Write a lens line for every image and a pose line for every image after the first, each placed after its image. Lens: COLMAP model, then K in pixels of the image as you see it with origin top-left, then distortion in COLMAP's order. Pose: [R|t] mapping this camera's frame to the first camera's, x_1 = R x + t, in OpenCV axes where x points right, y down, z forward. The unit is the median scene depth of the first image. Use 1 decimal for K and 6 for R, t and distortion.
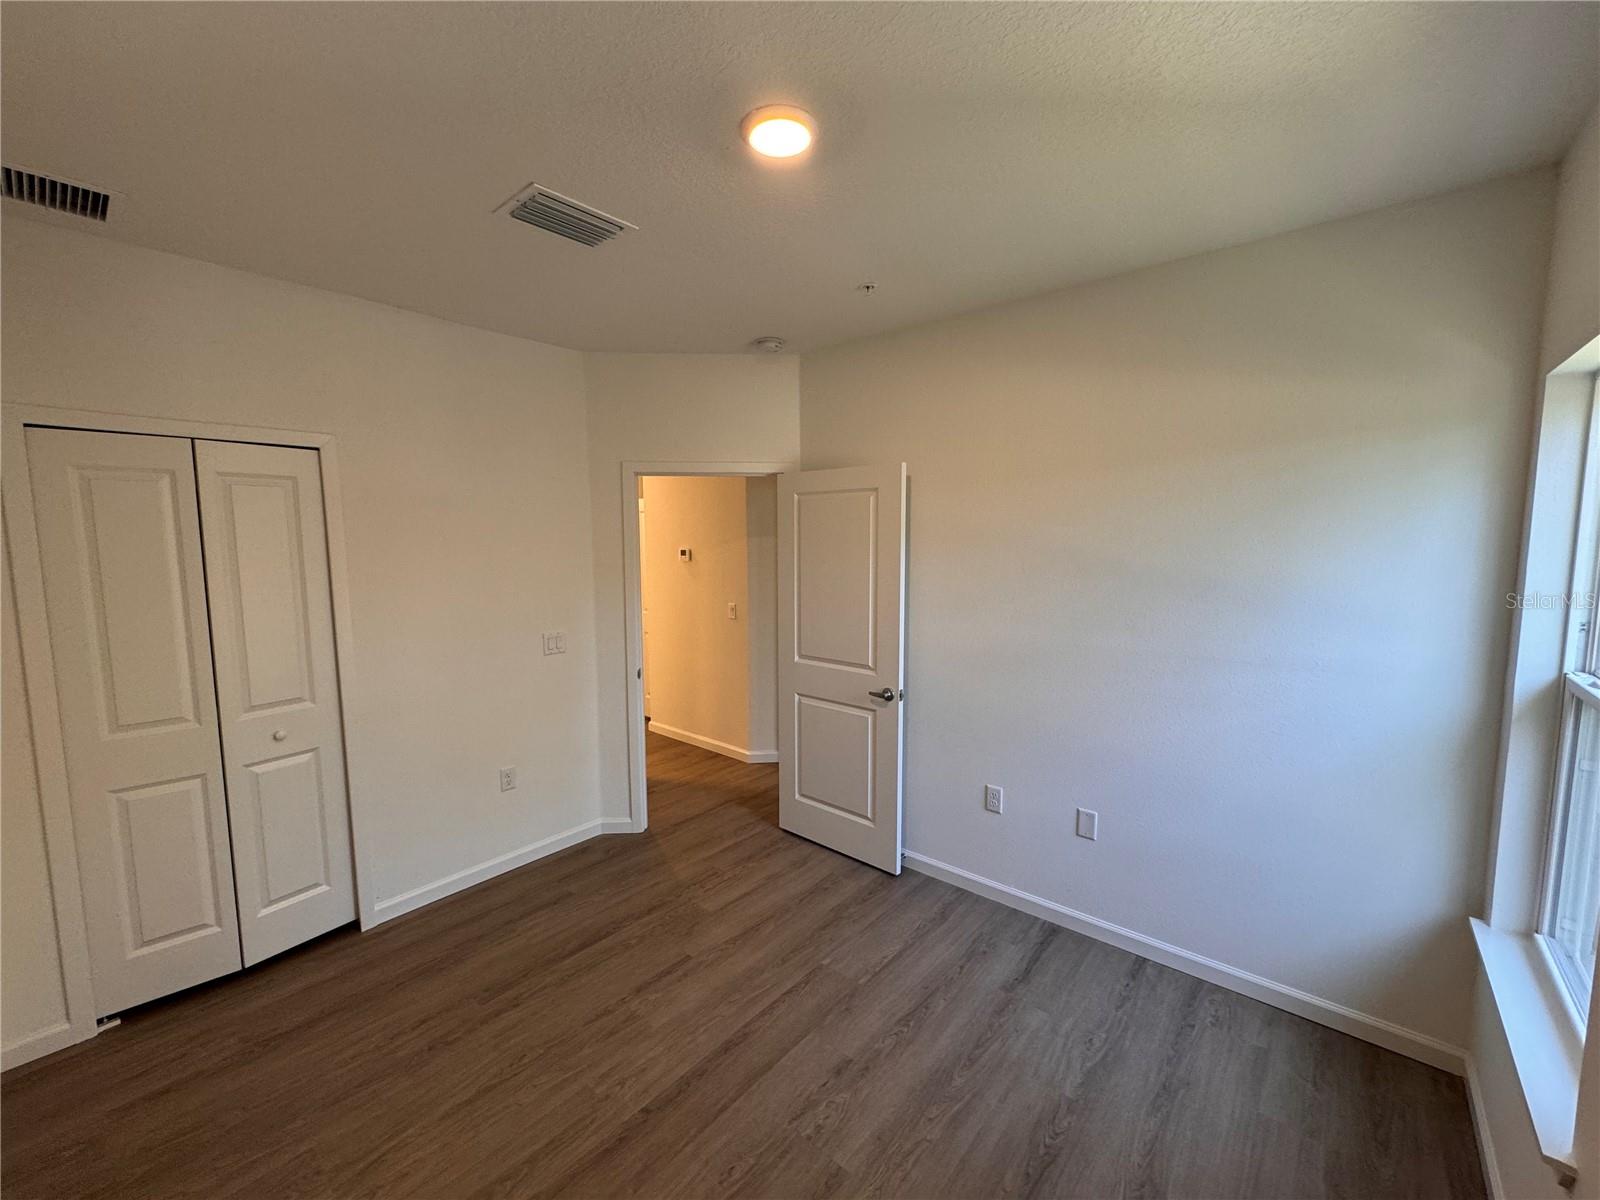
lens RADIAL K [[637.5, 0, 797.8], [0, 637.5, 599.2], [0, 0, 1]] dist [0.002399, 0.000016]
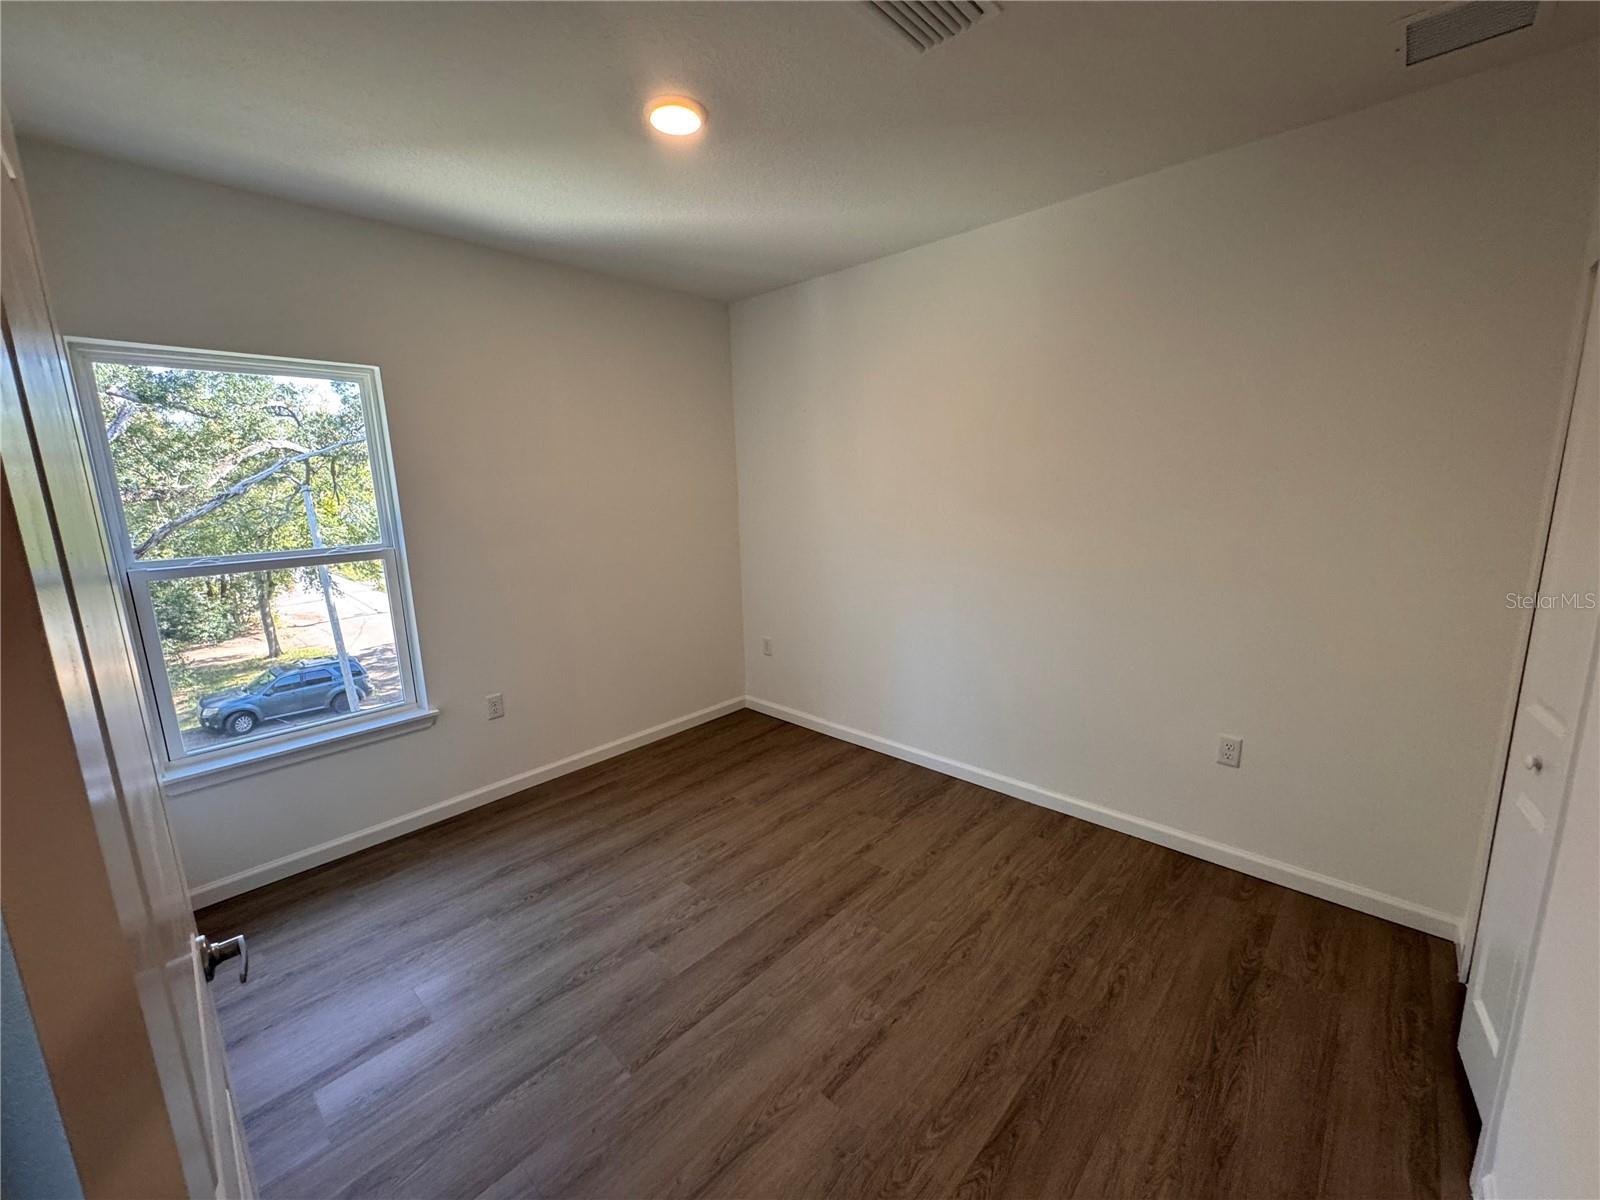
lens RADIAL K [[637.5, 0, 792.2], [0, 637.5, 596.2], [0, 0, 1]] dist [0.002399, 0.000016]
pose [[-0.998124, 0.023219, 0.056644, -0.216500], [0.038287, 0.958751, 0.281656, -0.128879], [-0.047768, 0.283297, -0.957842, 1.744415]]
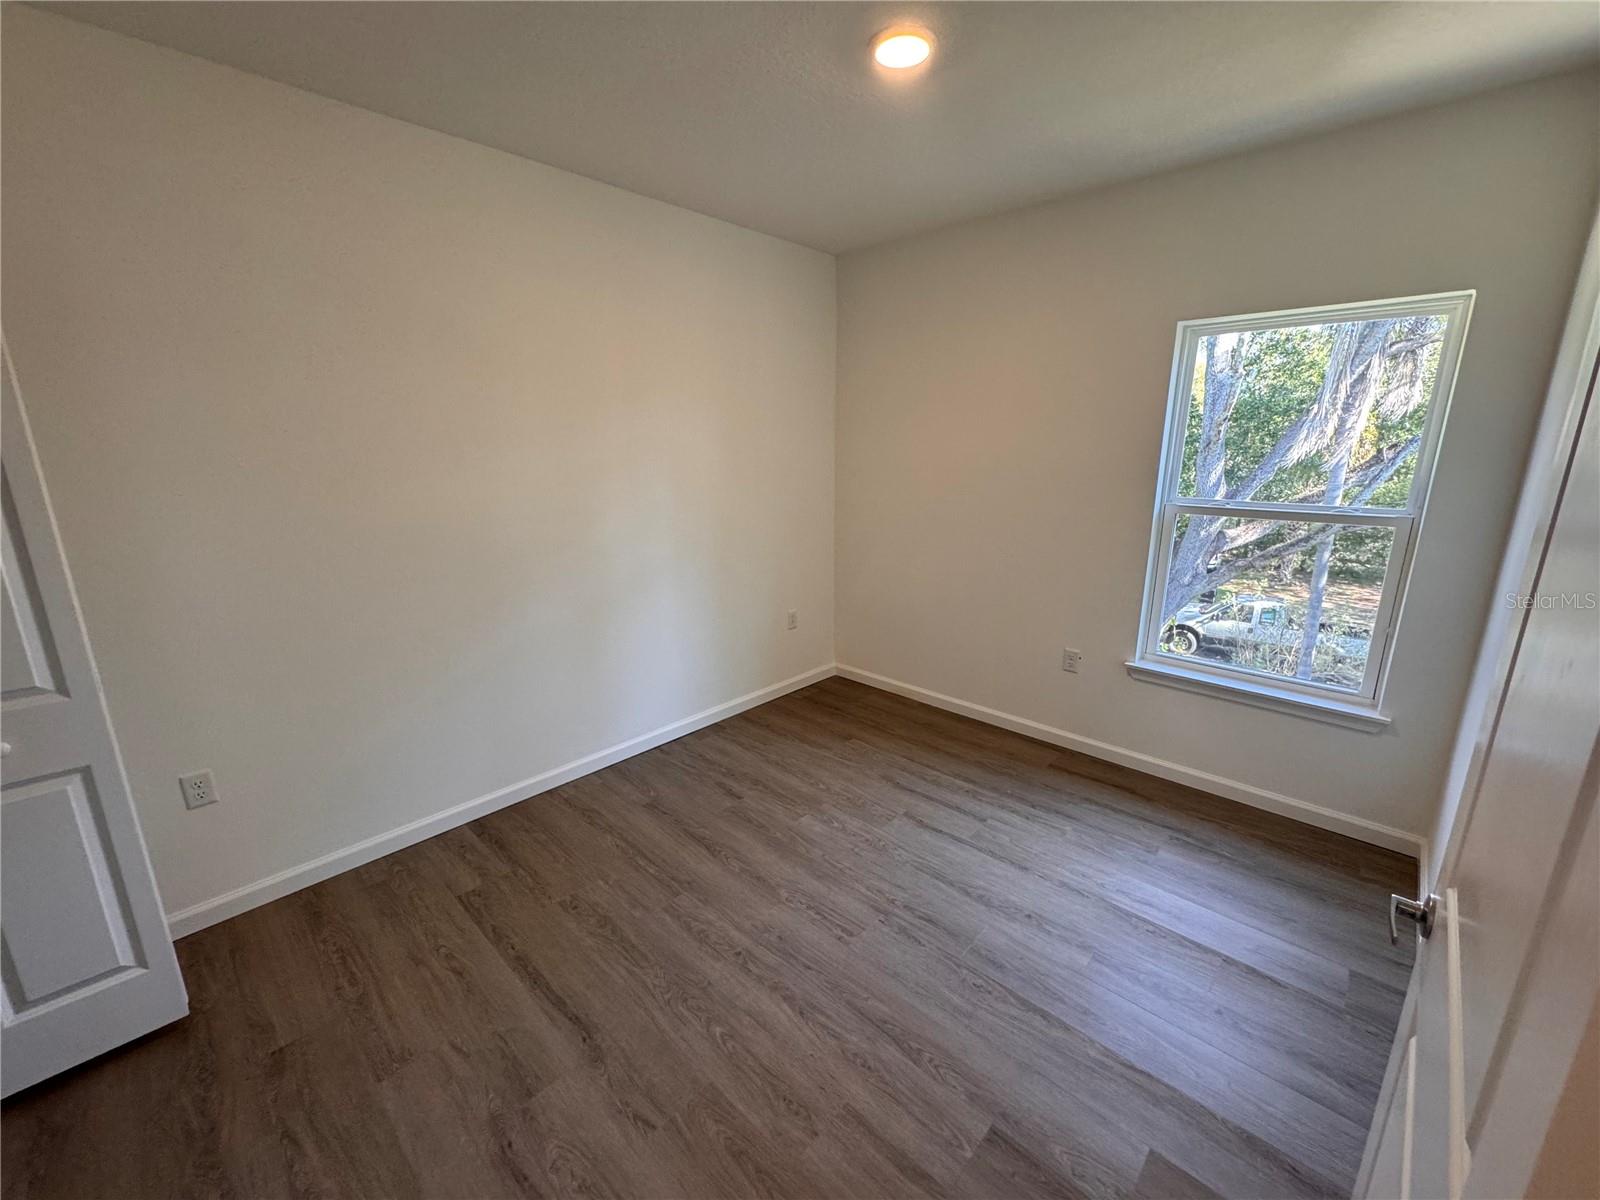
lens RADIAL K [[637.5, 0, 800.9], [0, 637.5, 607.5], [0, 0, 1]] dist [0.002399, 0.000016]
pose [[0.044349, -0.228099, 0.972627, -0.986898], [0.096124, 0.970042, 0.223110, -0.045333], [-0.994381, 0.083598, 0.064946, 1.019505]]
